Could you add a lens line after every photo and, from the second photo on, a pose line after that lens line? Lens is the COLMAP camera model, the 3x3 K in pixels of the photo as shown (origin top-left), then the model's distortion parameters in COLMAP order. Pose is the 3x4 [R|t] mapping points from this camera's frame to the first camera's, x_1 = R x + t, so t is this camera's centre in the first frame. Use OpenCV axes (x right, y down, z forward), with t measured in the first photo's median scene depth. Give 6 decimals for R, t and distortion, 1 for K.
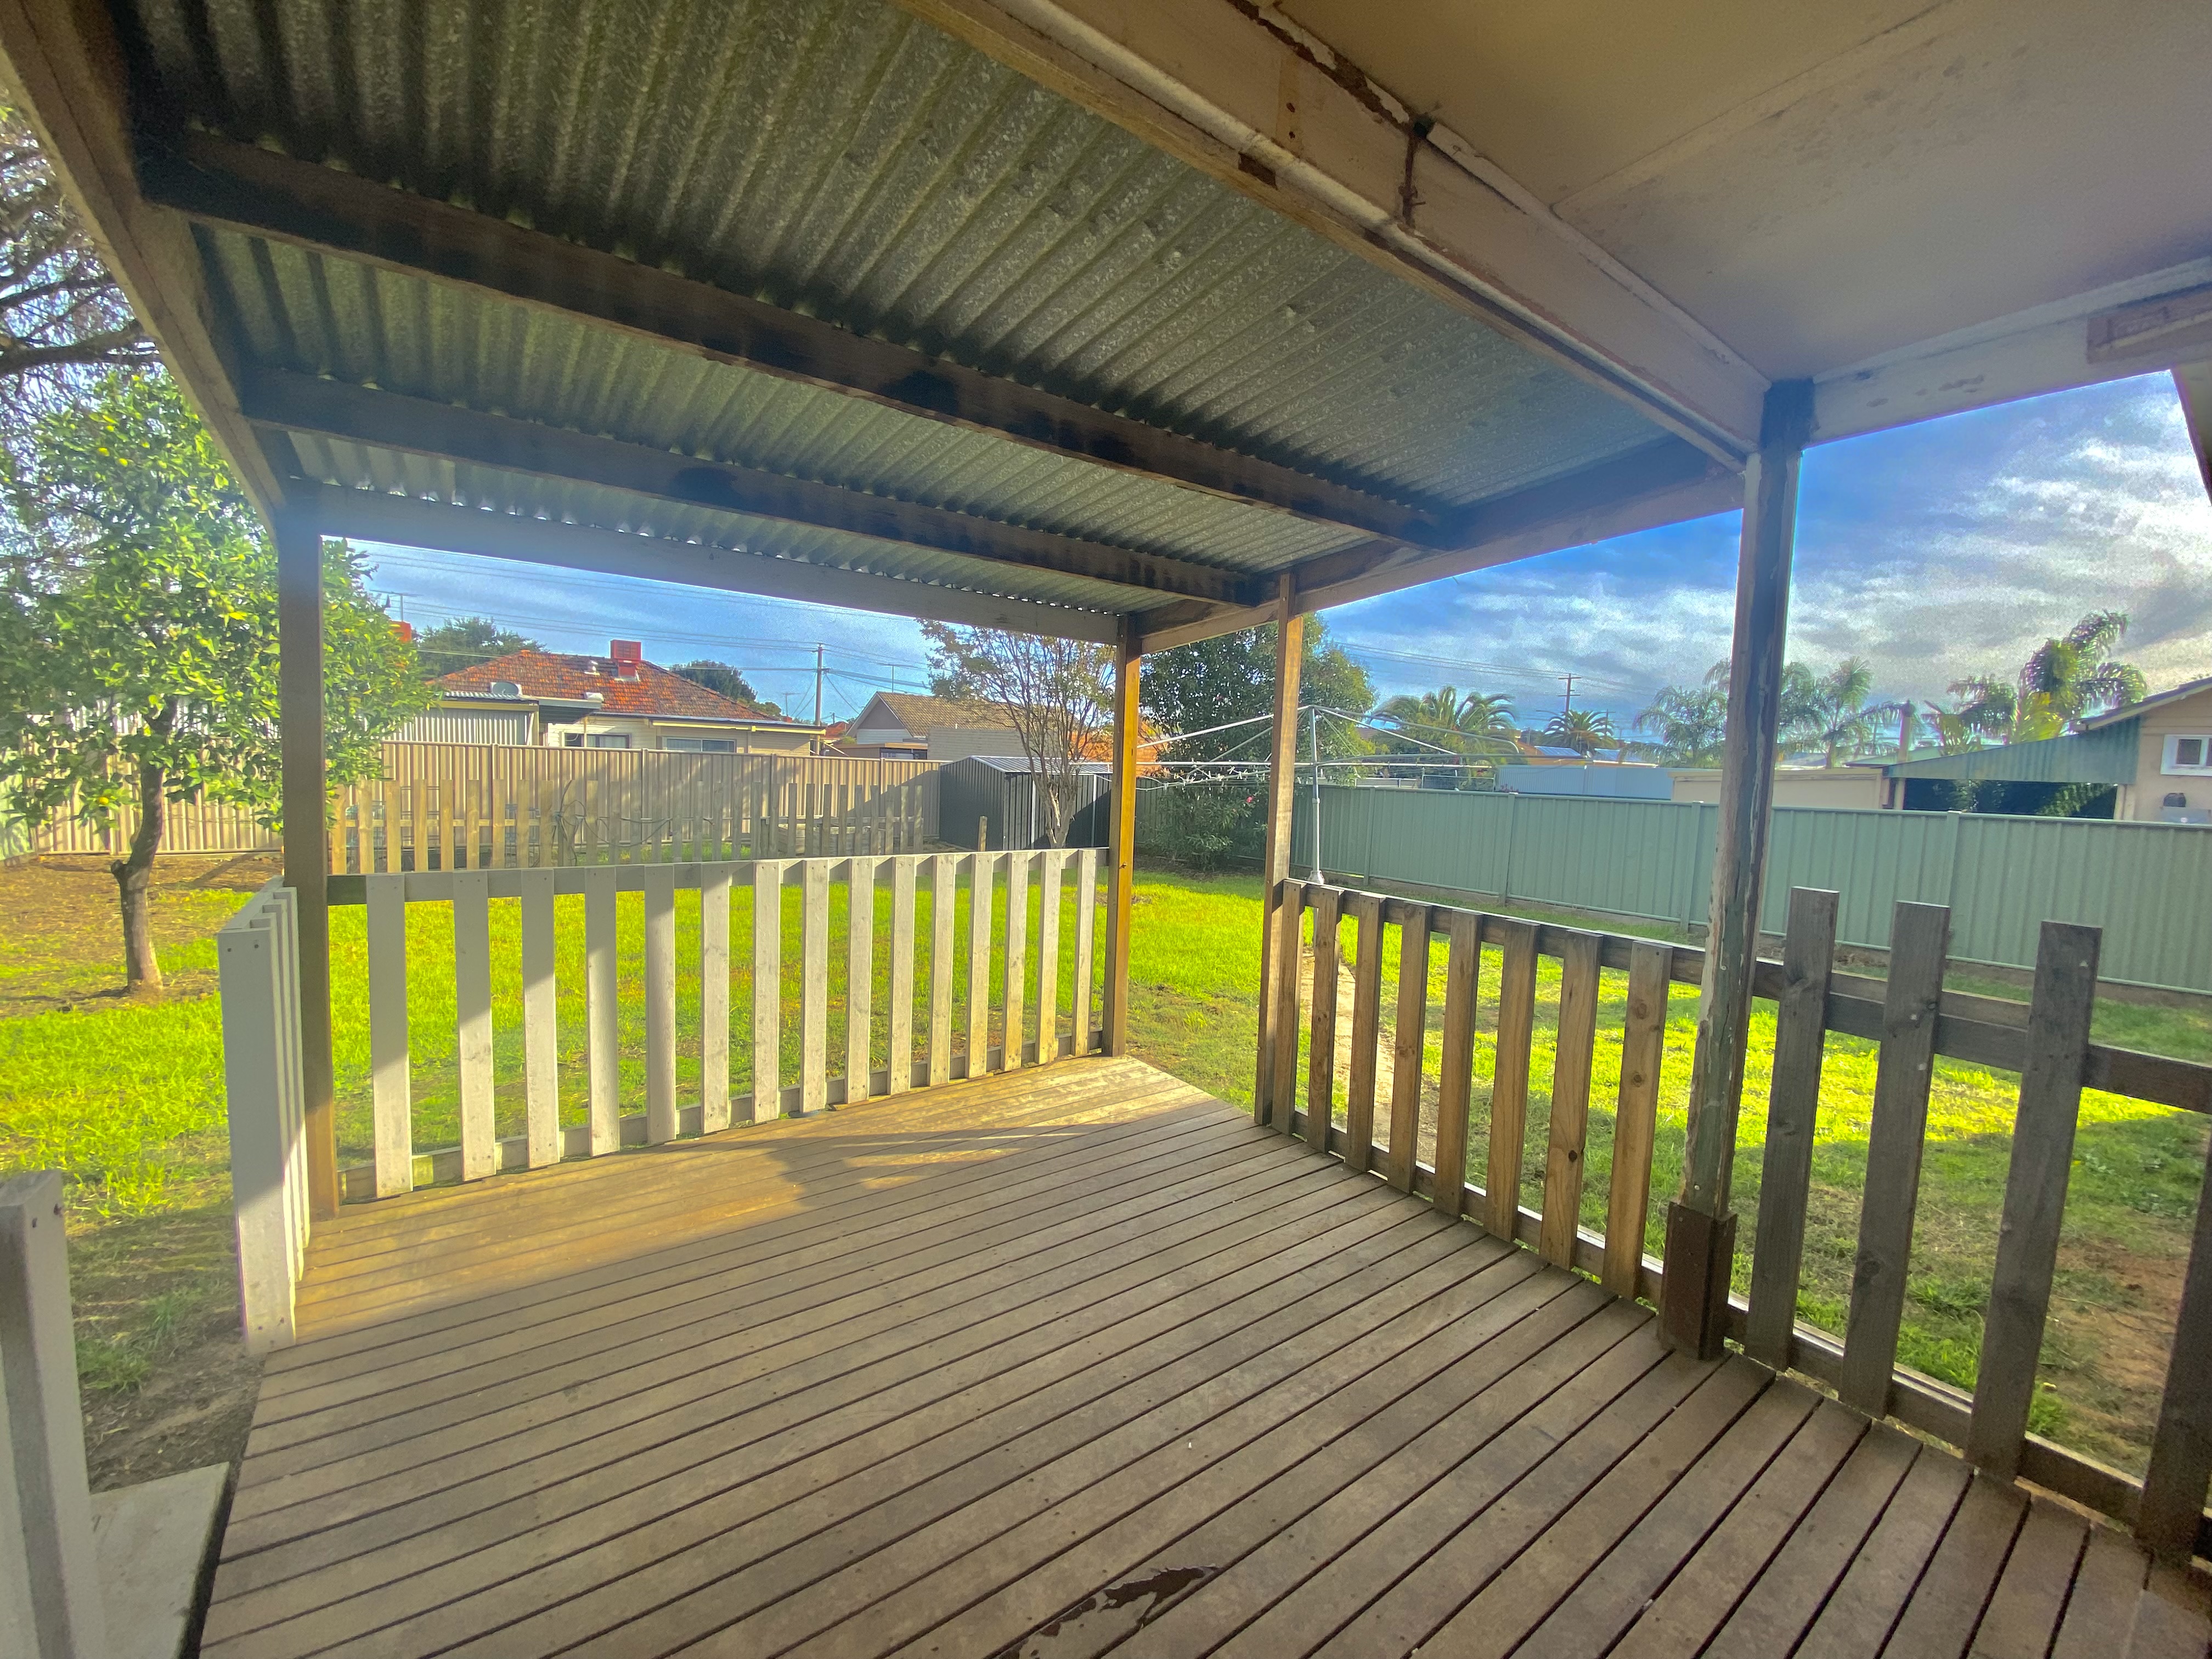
lens RADIAL K [[906.0, 0, 1120.3], [0, 906.0, 841.1], [0, 0, 1]] dist [0.056788, -0.042516]
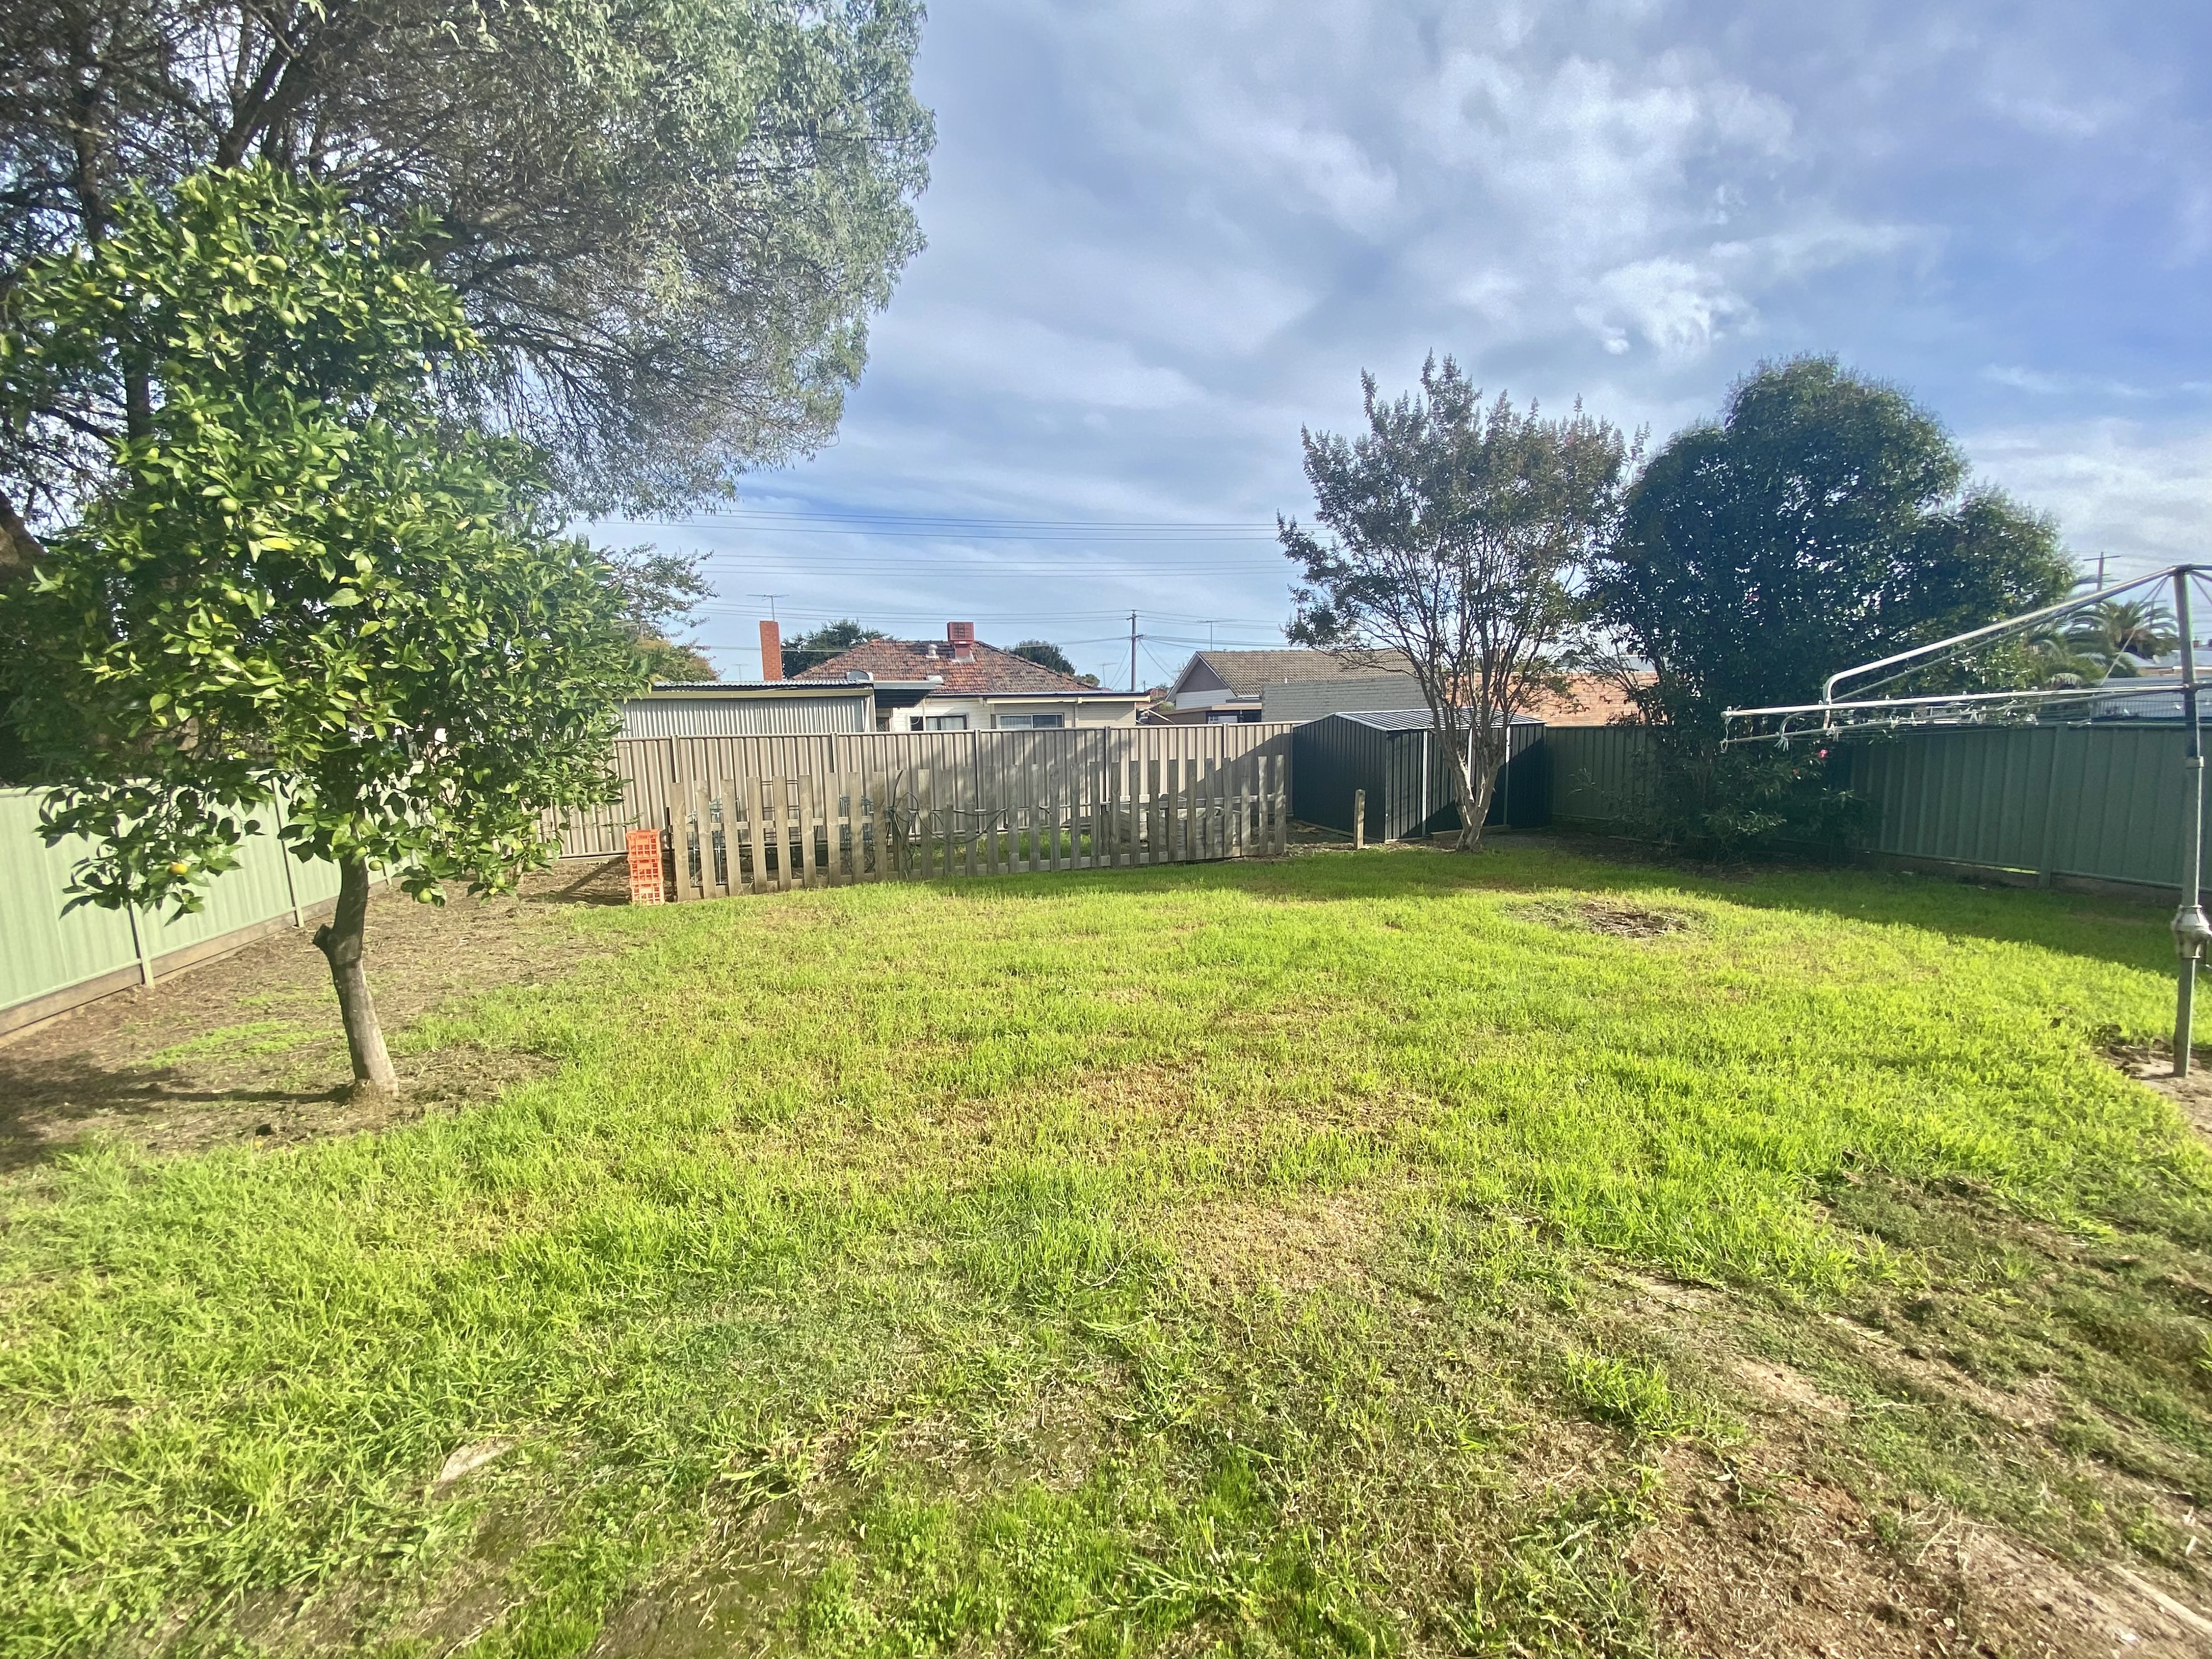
lens RADIAL K [[903.6, 0, 1106.0], [0, 903.6, 829.5], [0, 0, 1]] dist [-0.000812, -0.000037]
pose [[0.939358, -0.020409, -0.342331, -0.070903], [0.031641, 0.999128, 0.027255, -0.016371], [0.341476, -0.036434, 0.939184, 0.153152]]
